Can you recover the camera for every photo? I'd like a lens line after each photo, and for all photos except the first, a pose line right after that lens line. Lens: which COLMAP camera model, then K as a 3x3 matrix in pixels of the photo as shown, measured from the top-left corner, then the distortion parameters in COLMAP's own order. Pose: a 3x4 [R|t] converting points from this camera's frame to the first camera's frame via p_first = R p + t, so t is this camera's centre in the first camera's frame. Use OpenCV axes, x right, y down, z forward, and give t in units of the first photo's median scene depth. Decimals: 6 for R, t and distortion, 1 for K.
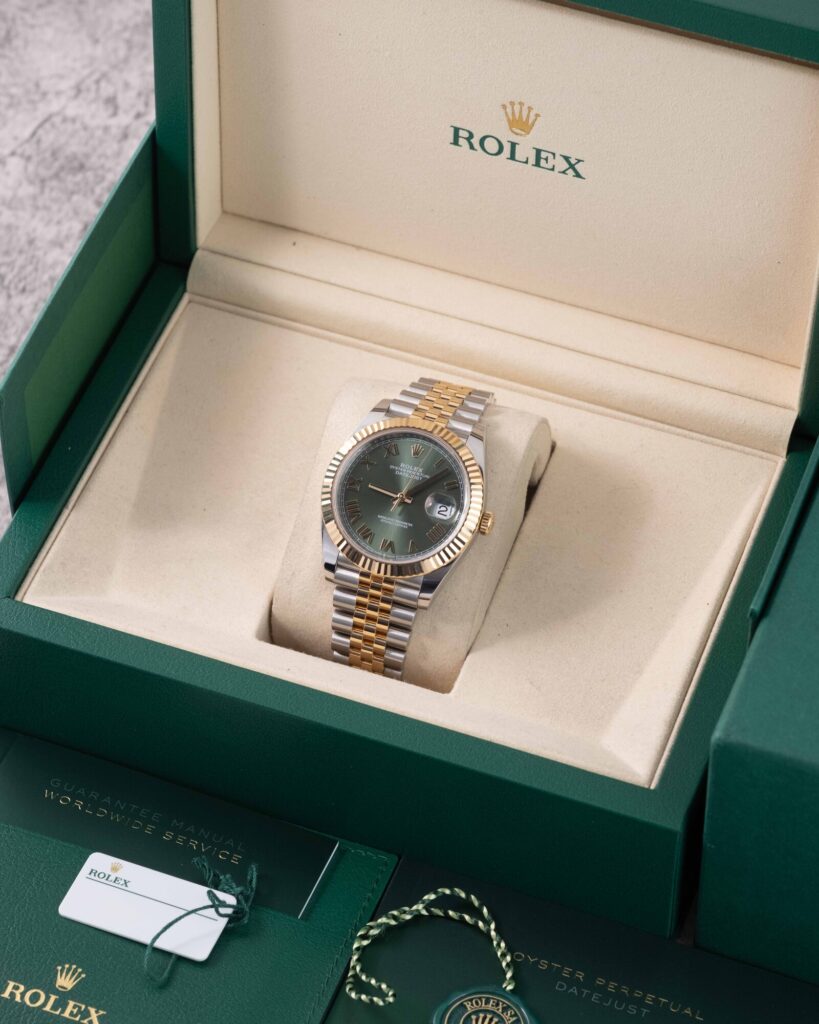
lens RADIAL K [[4815.8, 0, 408.1], [0, 4815.8, 514.3], [0, 0, 1]] dist [0.799165, 0.000000]
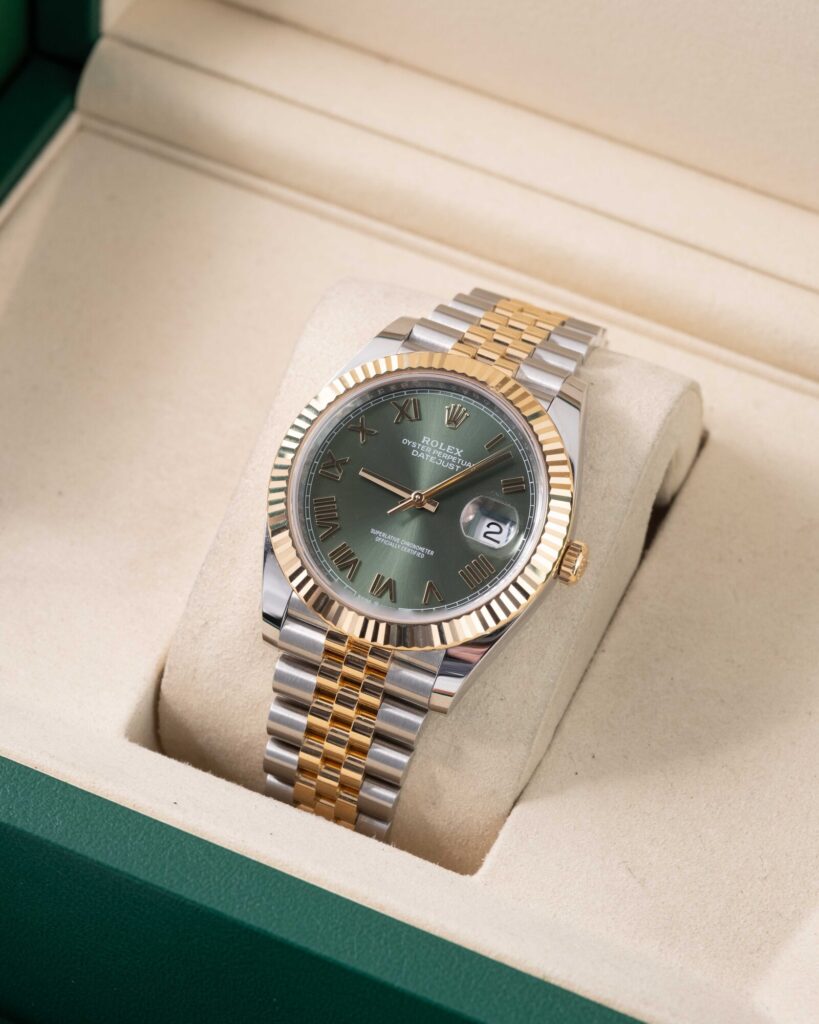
lens RADIAL K [[4815.8, 0, 411.3], [0, 4815.8, 502.7], [0, 0, 1]] dist [0.799165, 0.000000]
pose [[0.995632, 0.092735, -0.010792, 0.003613], [-0.092924, 0.995501, -0.018504, 0.006699], [0.009028, 0.019426, 0.999771, 0.460791]]
